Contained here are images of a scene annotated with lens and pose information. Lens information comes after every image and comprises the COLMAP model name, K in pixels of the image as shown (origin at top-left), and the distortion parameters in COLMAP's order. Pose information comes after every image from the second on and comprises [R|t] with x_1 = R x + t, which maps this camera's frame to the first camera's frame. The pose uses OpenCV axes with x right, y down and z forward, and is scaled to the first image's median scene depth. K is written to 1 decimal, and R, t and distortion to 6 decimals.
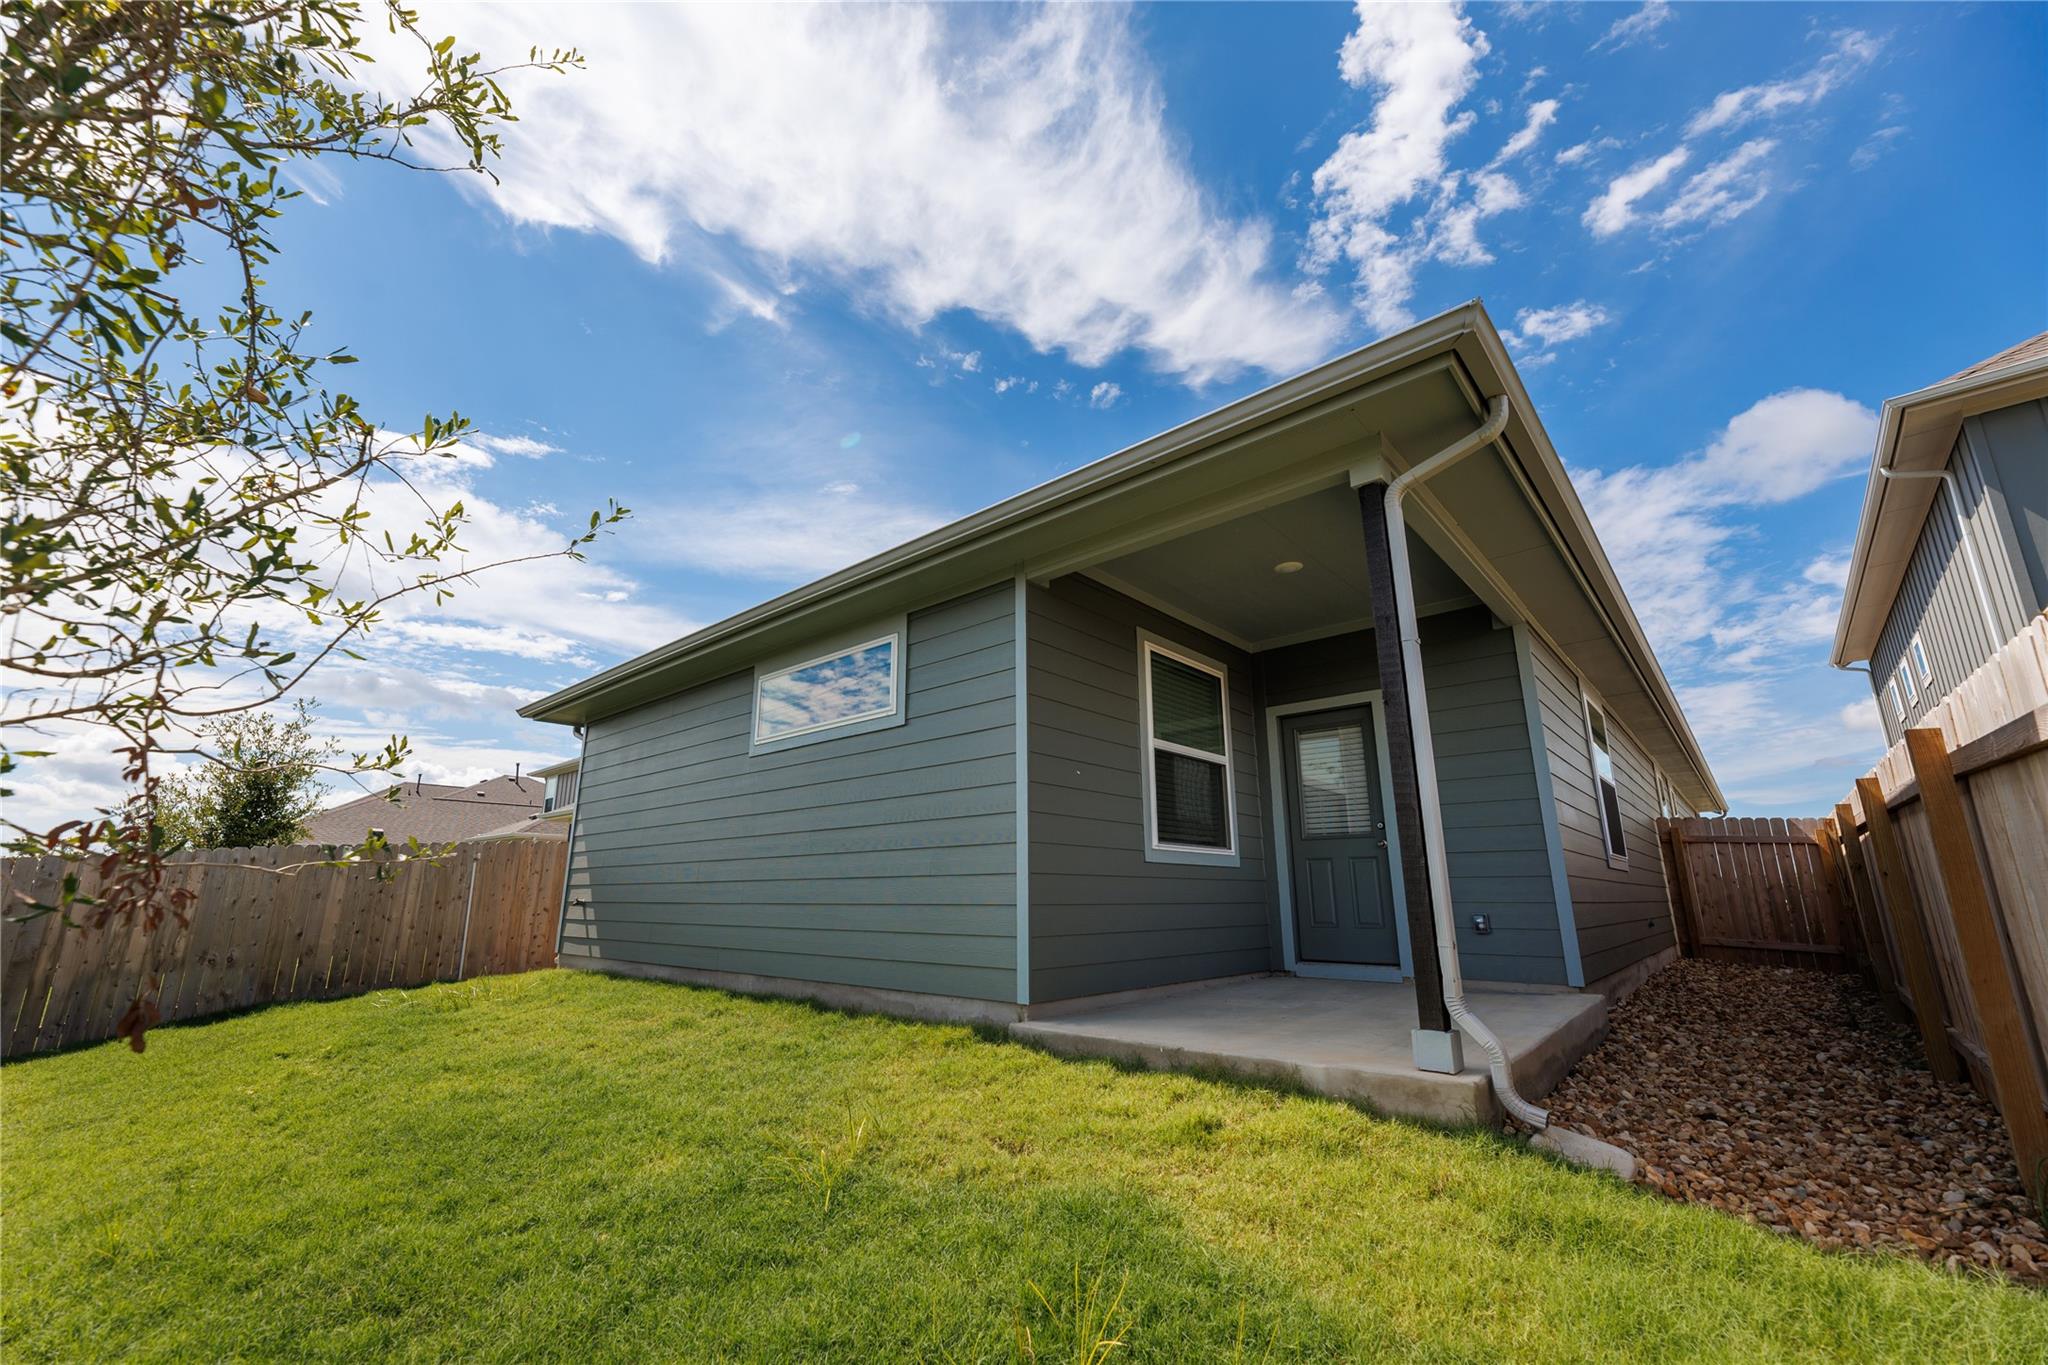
lens RADIAL K [[829.2, 0, 1005.6], [0, 829.2, 689.8], [0, 0, 1]] dist [0.001268, -0.000026]
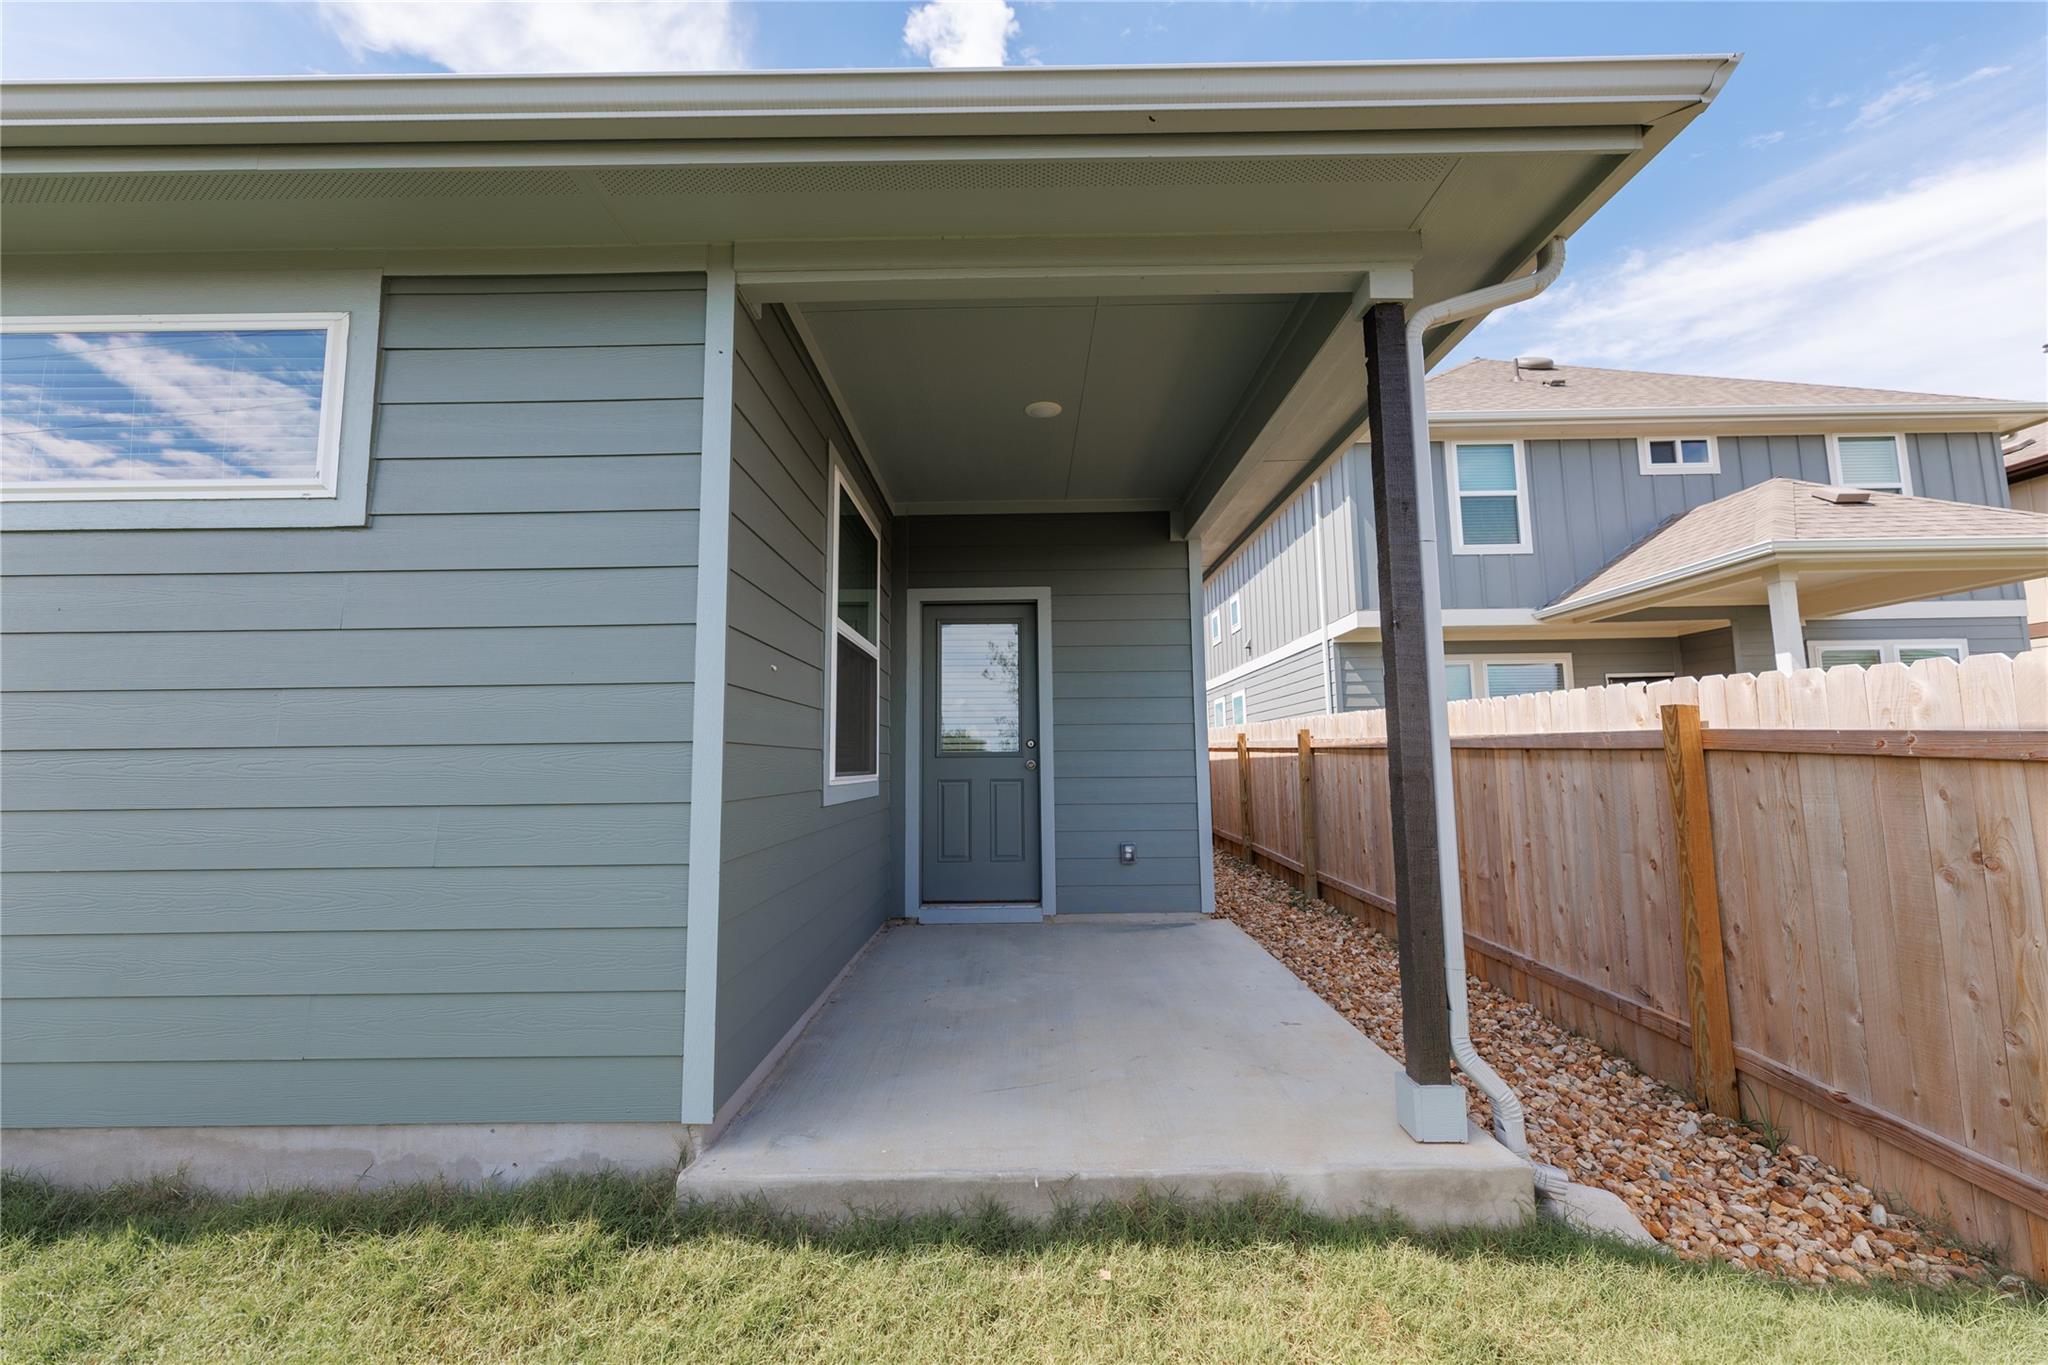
lens RADIAL K [[829.2, 0, 1033.9], [0, 829.2, 672.2], [0, 0, 1]] dist [0.001268, -0.000026]
pose [[0.743110, 0.066495, 0.665858, -0.144119], [-0.152455, 0.985706, 0.071708, 0.032382], [-0.651571, -0.154800, 0.742625, 0.423819]]
